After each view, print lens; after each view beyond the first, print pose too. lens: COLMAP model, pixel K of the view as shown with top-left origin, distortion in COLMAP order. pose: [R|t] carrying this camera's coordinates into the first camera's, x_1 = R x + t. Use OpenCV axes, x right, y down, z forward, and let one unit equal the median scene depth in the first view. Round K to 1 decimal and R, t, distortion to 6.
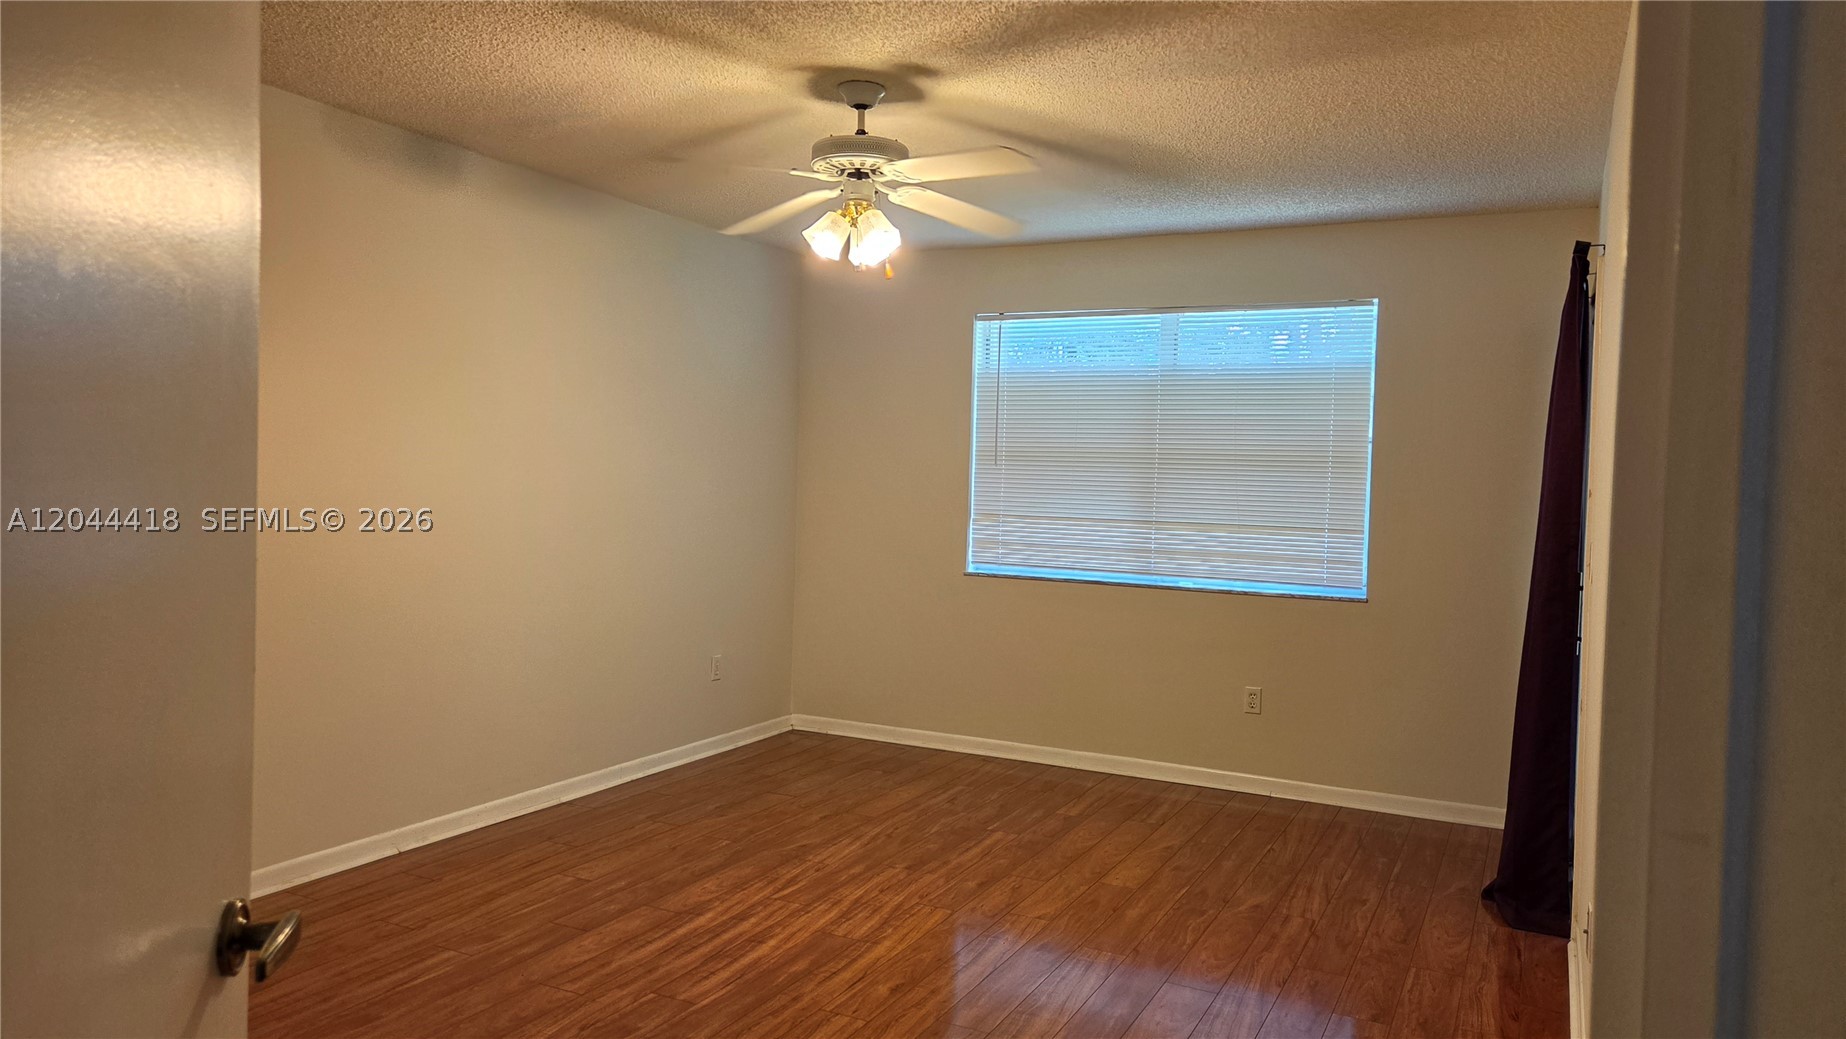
lens RADIAL K [[1260.2, 0, 889.9], [0, 1260.2, 521.4], [0, 0, 1]] dist [0.054756, -0.000469]
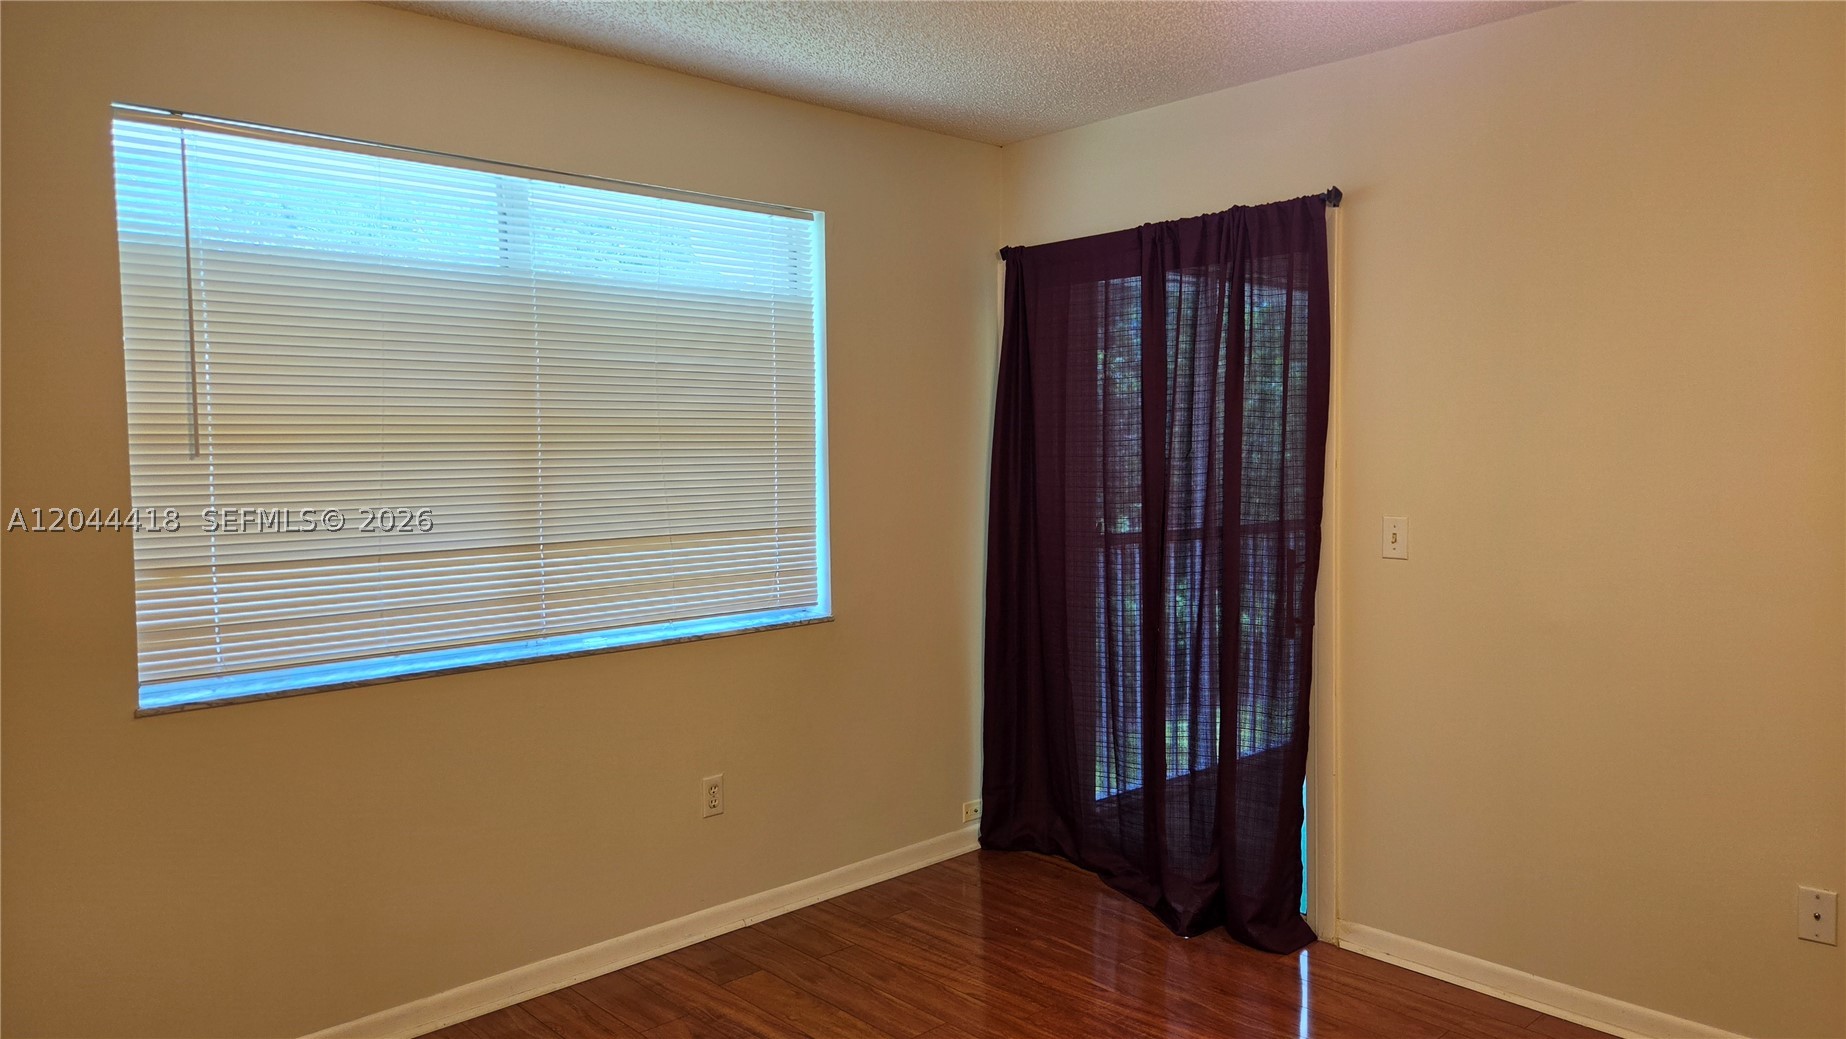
lens RADIAL K [[1260.2, 0, 889.9], [0, 1260.2, 521.4], [0, 0, 1]] dist [0.054756, -0.000469]
pose [[0.338279, -0.087558, 0.936964, -0.291032], [0.064155, 0.995491, 0.069865, -0.042691], [-0.938857, 0.036477, 0.342371, 0.682014]]
